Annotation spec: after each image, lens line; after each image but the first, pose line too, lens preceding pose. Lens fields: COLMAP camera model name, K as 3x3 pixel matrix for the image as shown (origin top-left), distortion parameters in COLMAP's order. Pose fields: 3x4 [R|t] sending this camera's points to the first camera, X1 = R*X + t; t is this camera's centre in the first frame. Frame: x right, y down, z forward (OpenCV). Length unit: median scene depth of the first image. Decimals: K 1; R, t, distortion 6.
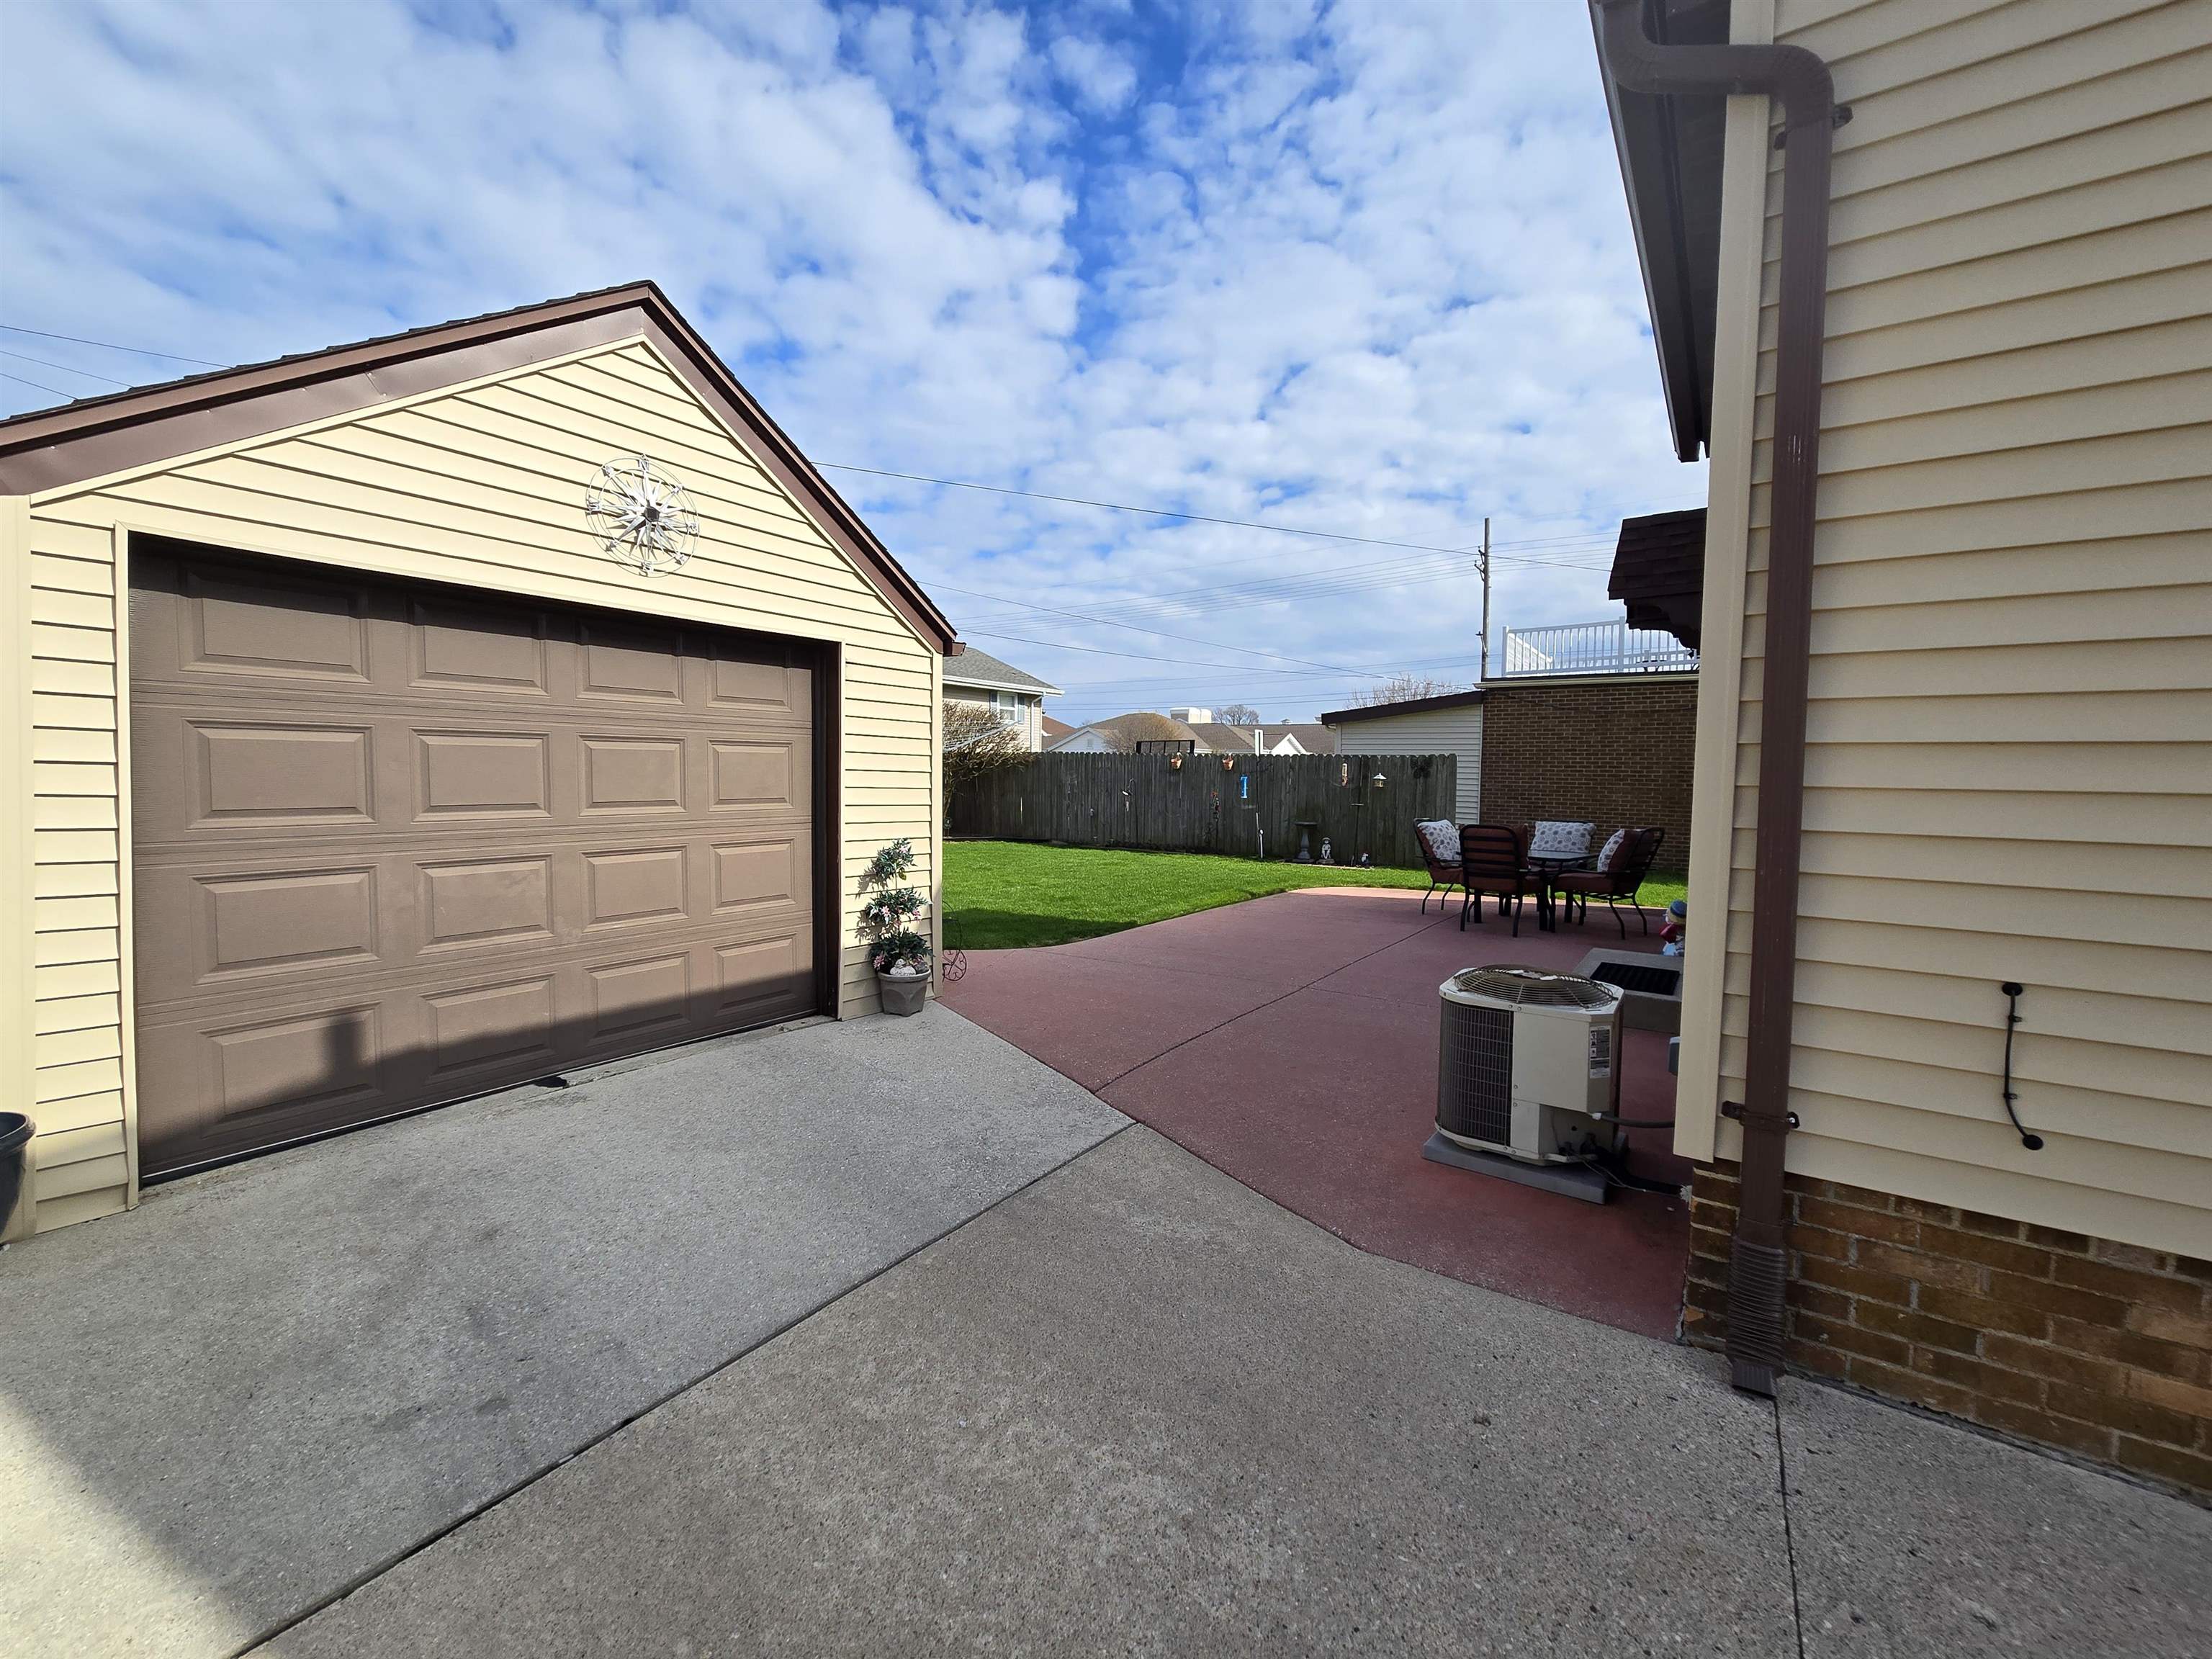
lens RADIAL K [[906.9, 0, 1109.4], [0, 906.9, 836.8], [0, 0, 1]] dist [0.004219, 0.000317]
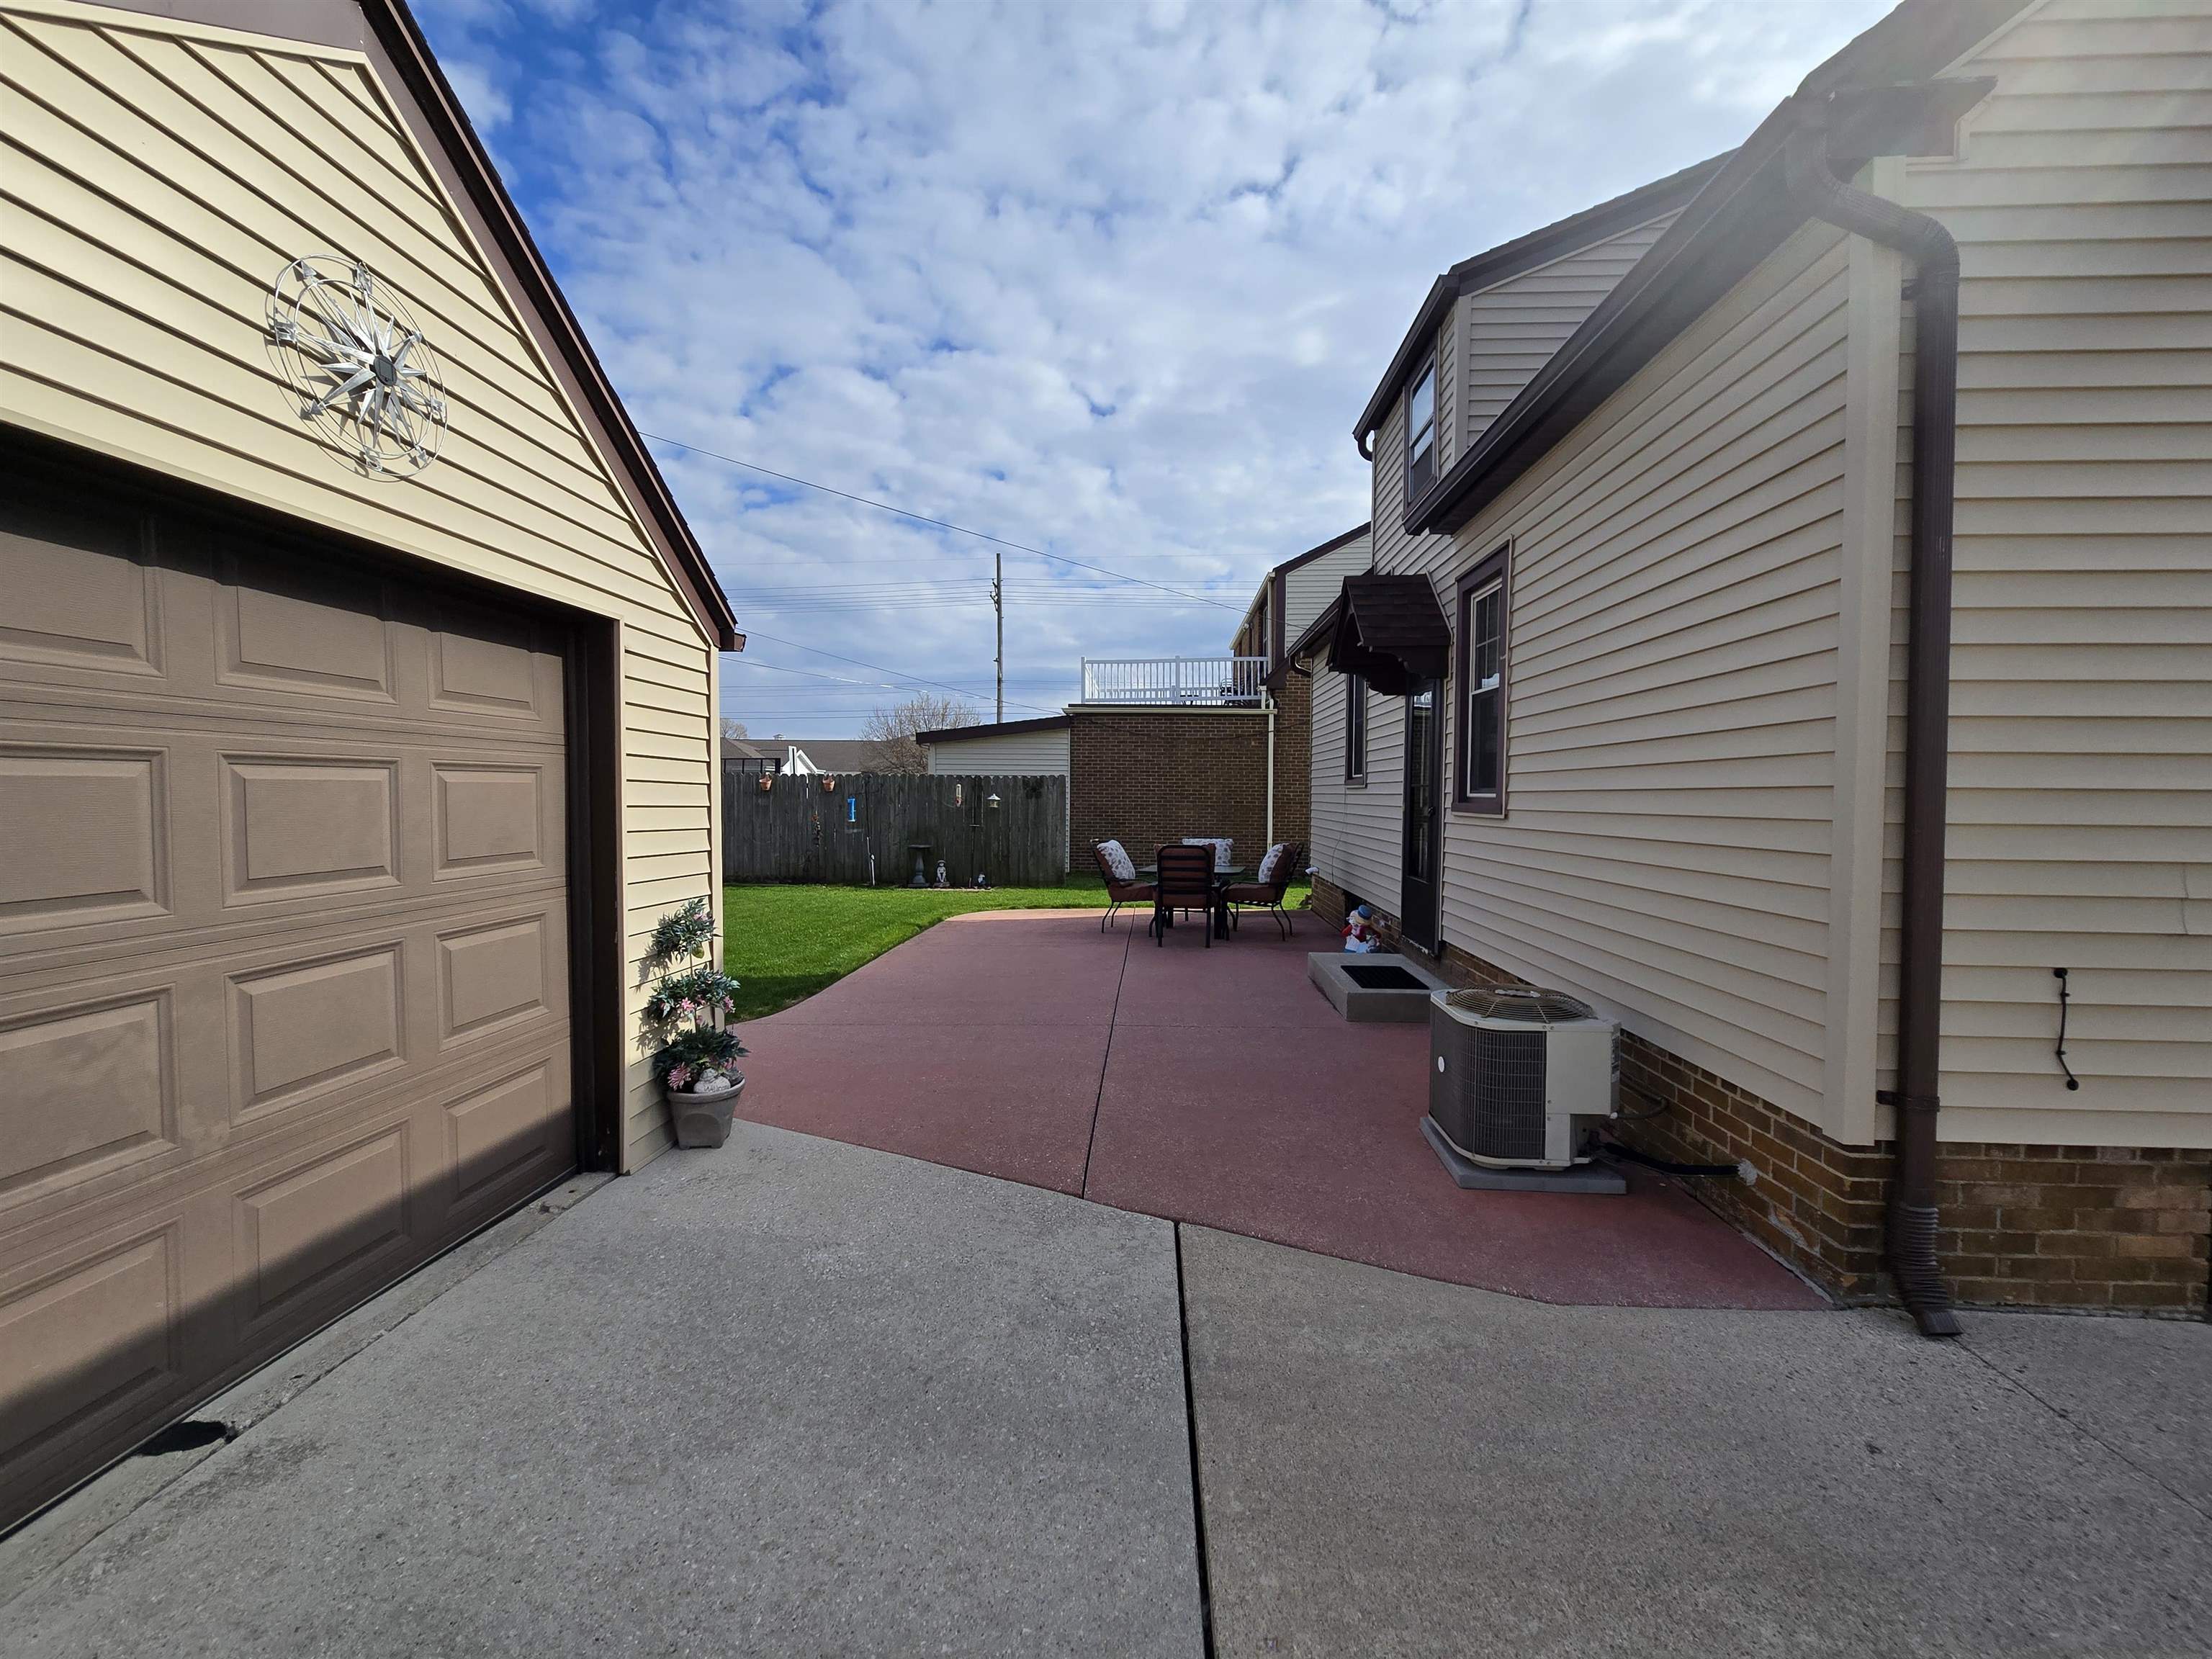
lens RADIAL K [[906.9, 0, 1109.4], [0, 906.9, 836.8], [0, 0, 1]] dist [0.004219, 0.000317]
pose [[0.850805, -0.033068, 0.524440, -0.328384], [0.042510, 0.999078, -0.005970, -0.030468], [-0.523759, 0.027373, 0.851427, 0.217642]]
